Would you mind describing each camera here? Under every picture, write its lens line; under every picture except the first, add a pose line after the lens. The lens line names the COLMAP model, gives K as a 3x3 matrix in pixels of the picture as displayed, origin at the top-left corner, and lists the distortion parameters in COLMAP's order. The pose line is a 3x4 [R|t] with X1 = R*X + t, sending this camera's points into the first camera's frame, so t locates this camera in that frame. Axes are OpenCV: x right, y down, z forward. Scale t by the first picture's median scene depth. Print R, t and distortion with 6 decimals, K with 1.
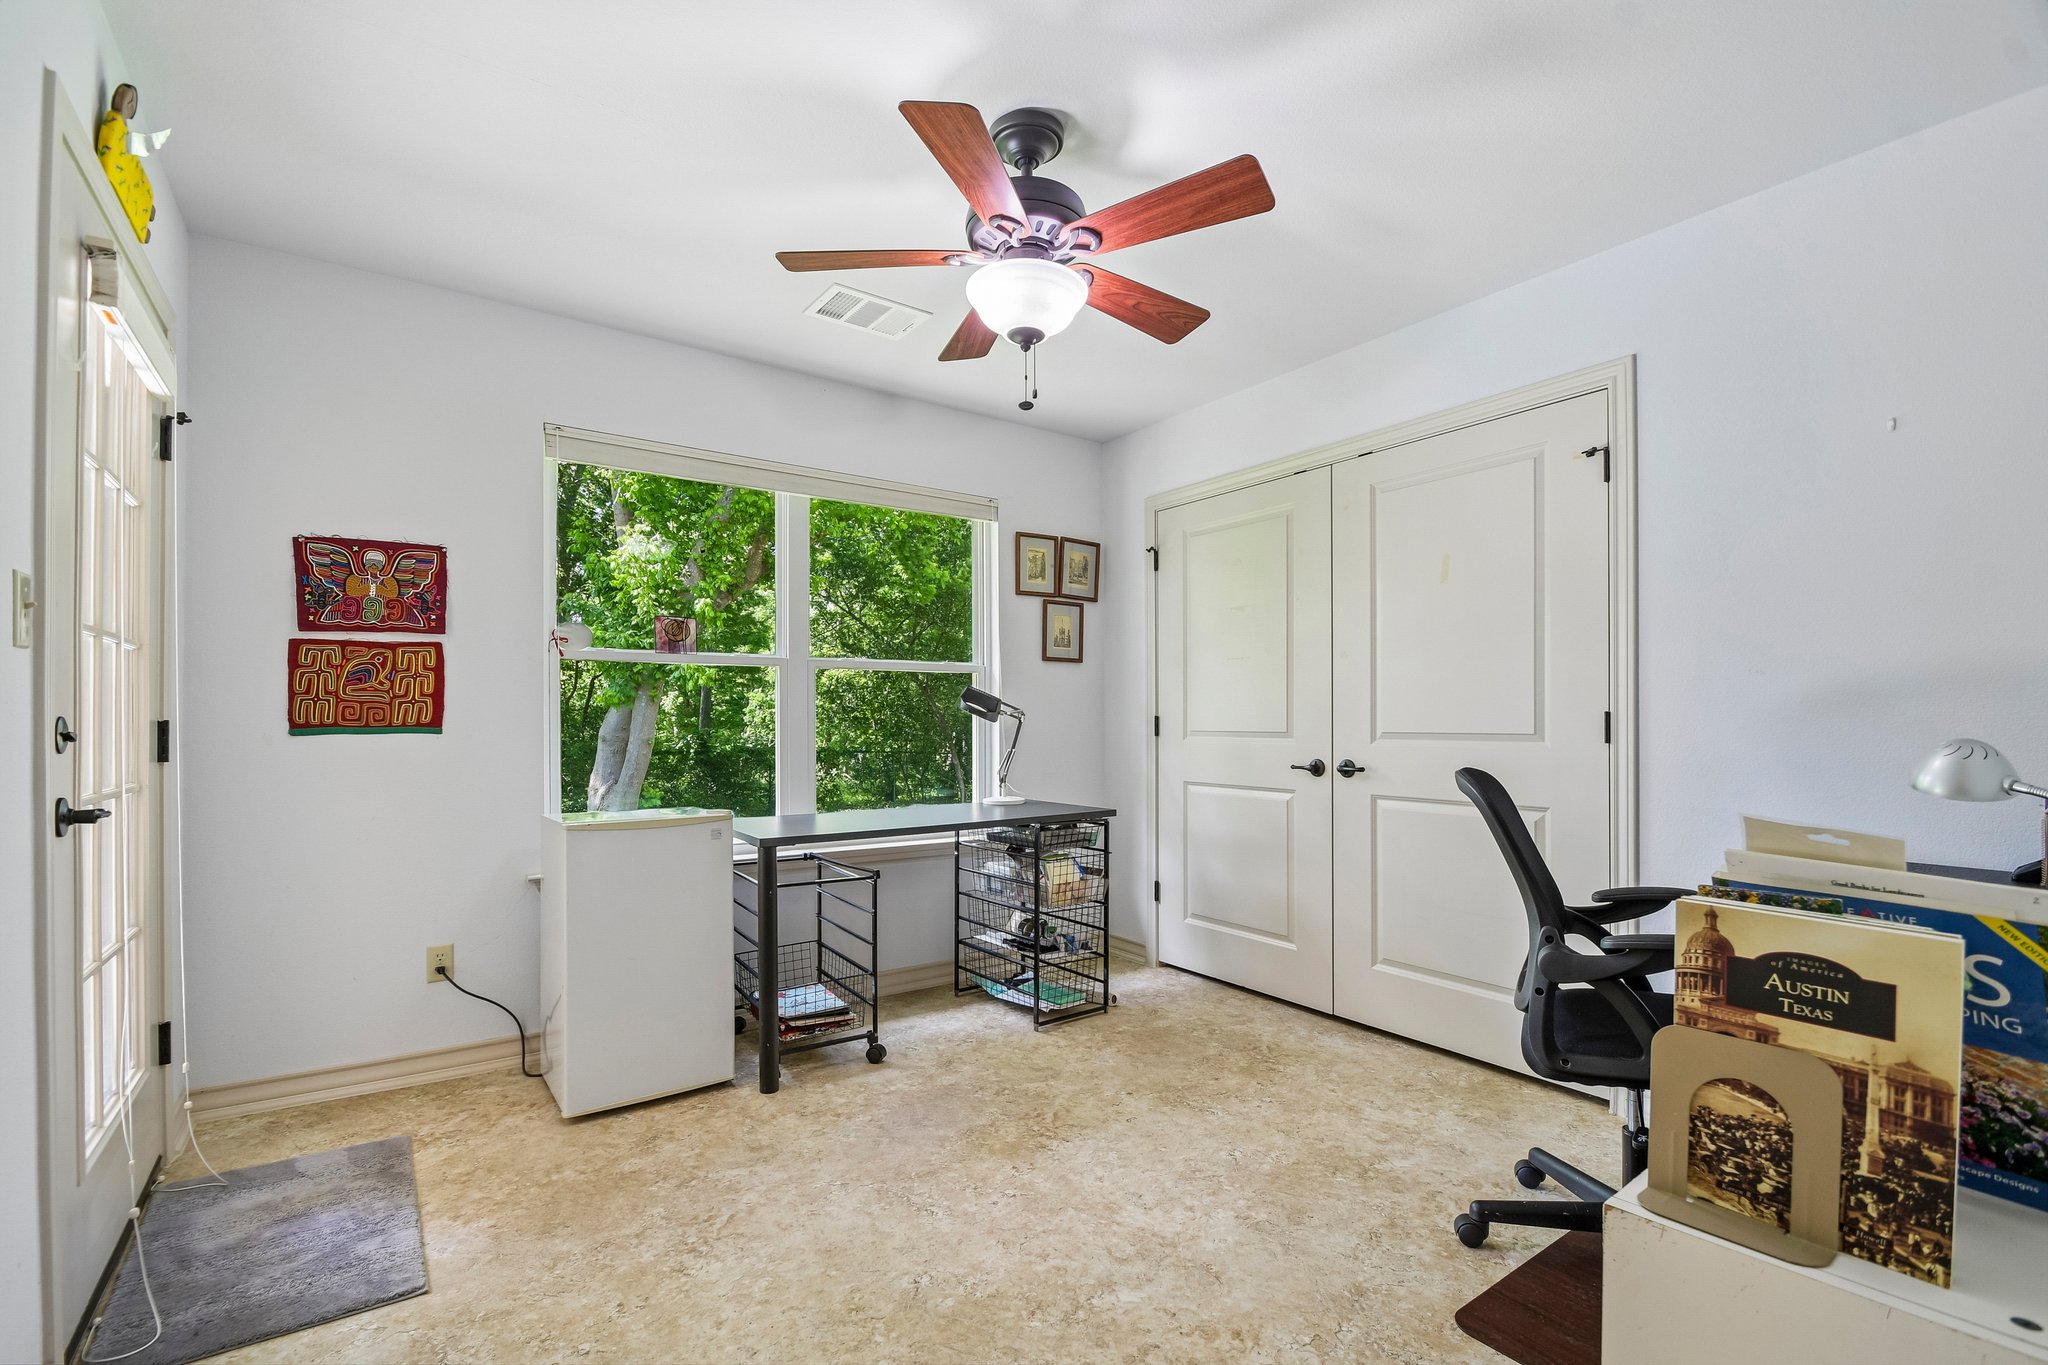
lens RADIAL K [[908.9, 0, 1021.9], [0, 908.9, 717.5], [0, 0, 1]] dist [0.010853, -0.003990]
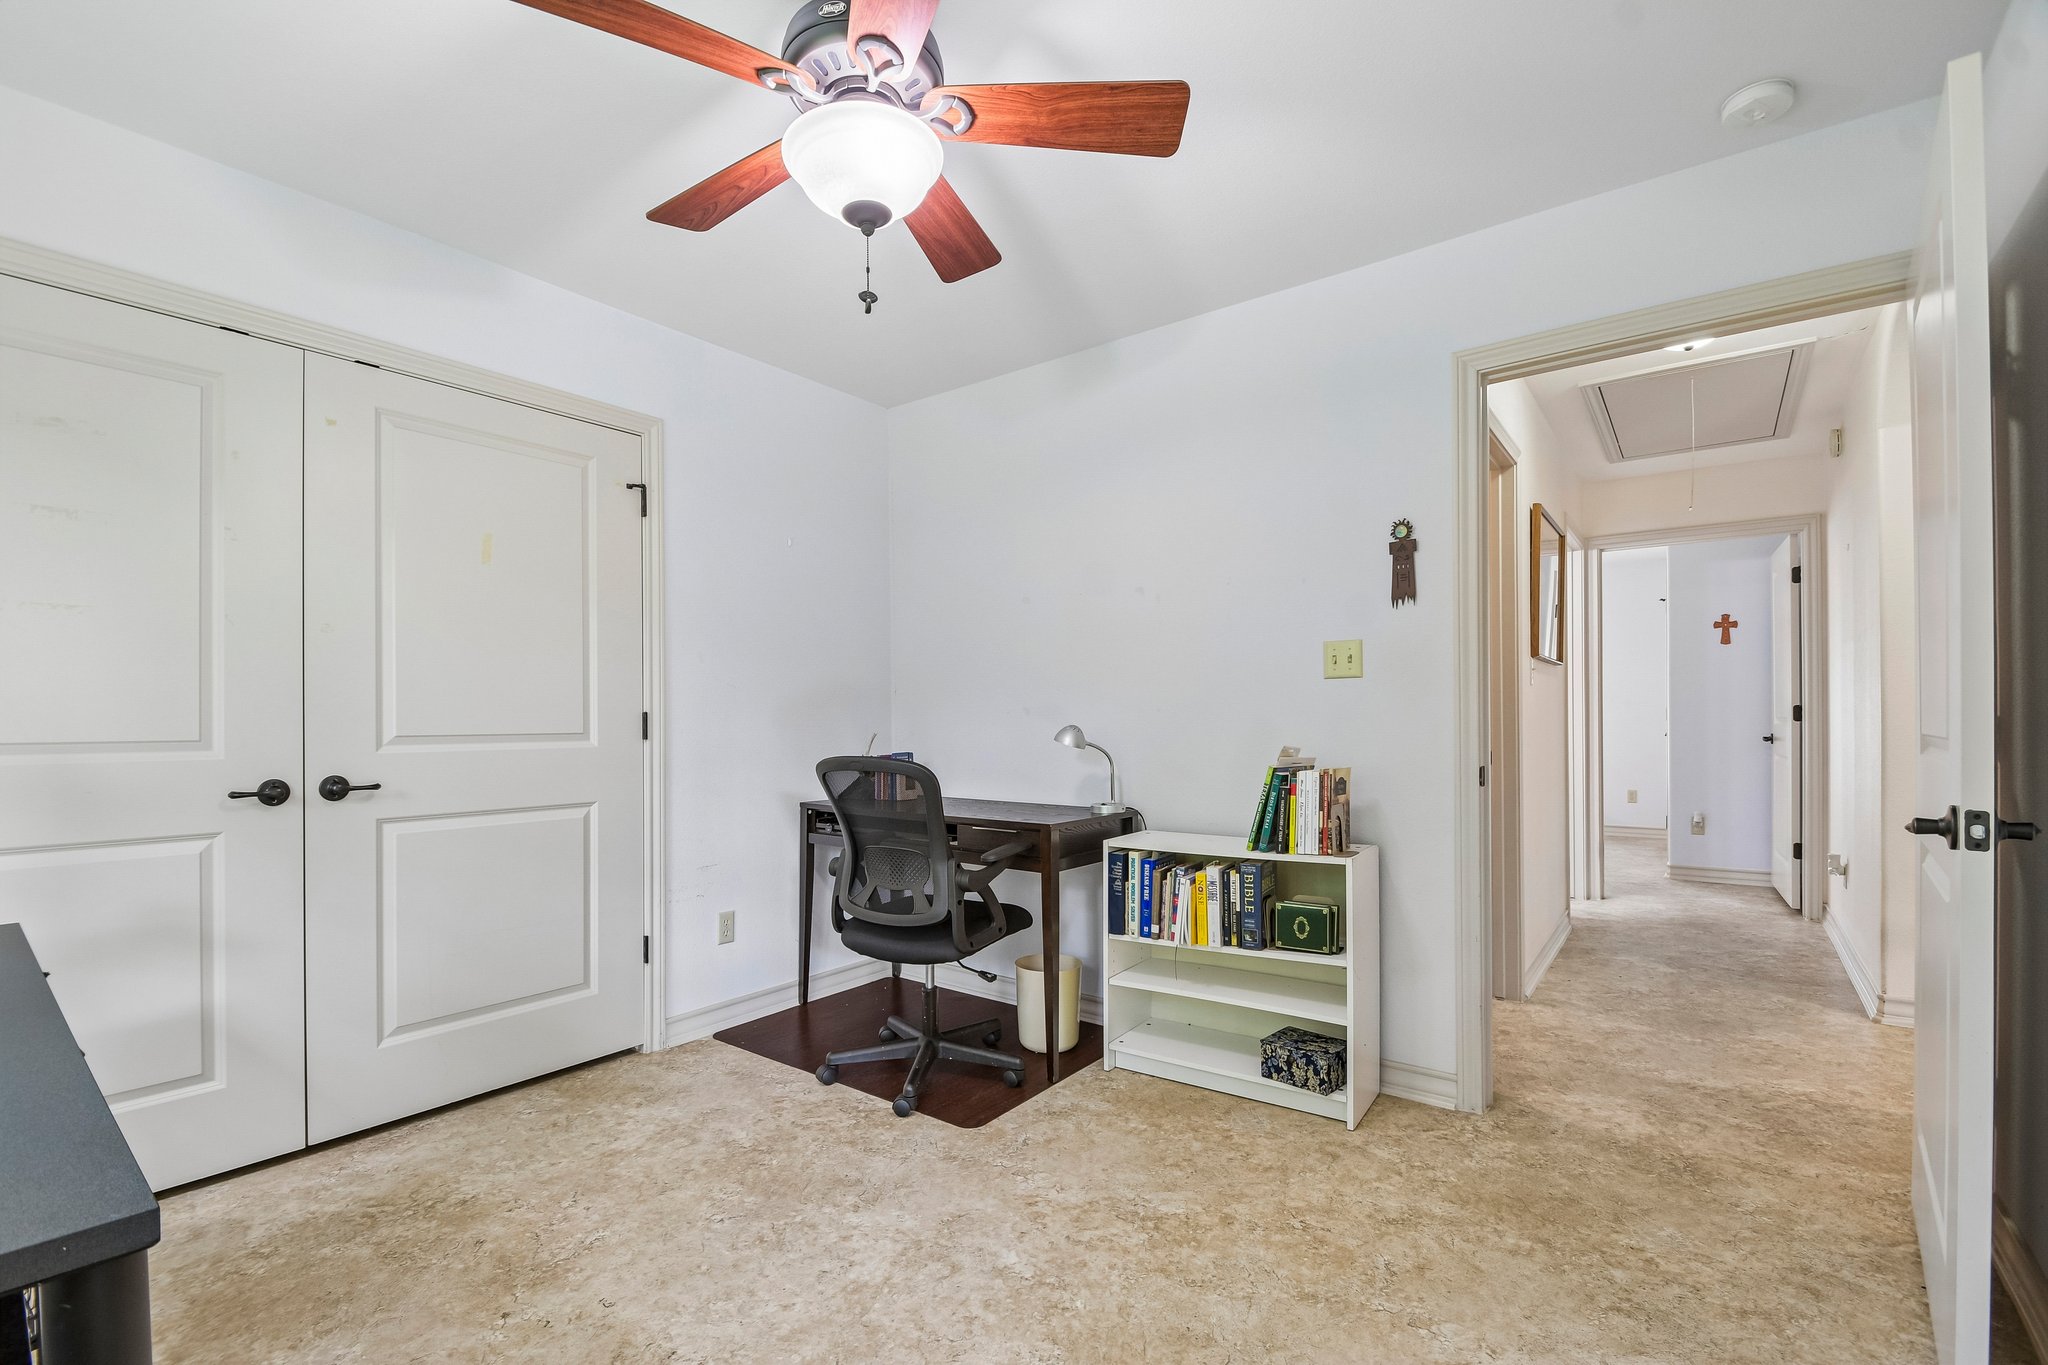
lens RADIAL K [[908.9, 0, 1021.9], [0, 908.9, 717.5], [0, 0, 1]] dist [0.010853, -0.003990]
pose [[-0.304681, 0.000614, 0.952454, -0.610476], [-0.003217, 0.999993, -0.001674, 0.000366], [-0.952449, -0.003574, -0.304677, 0.882309]]
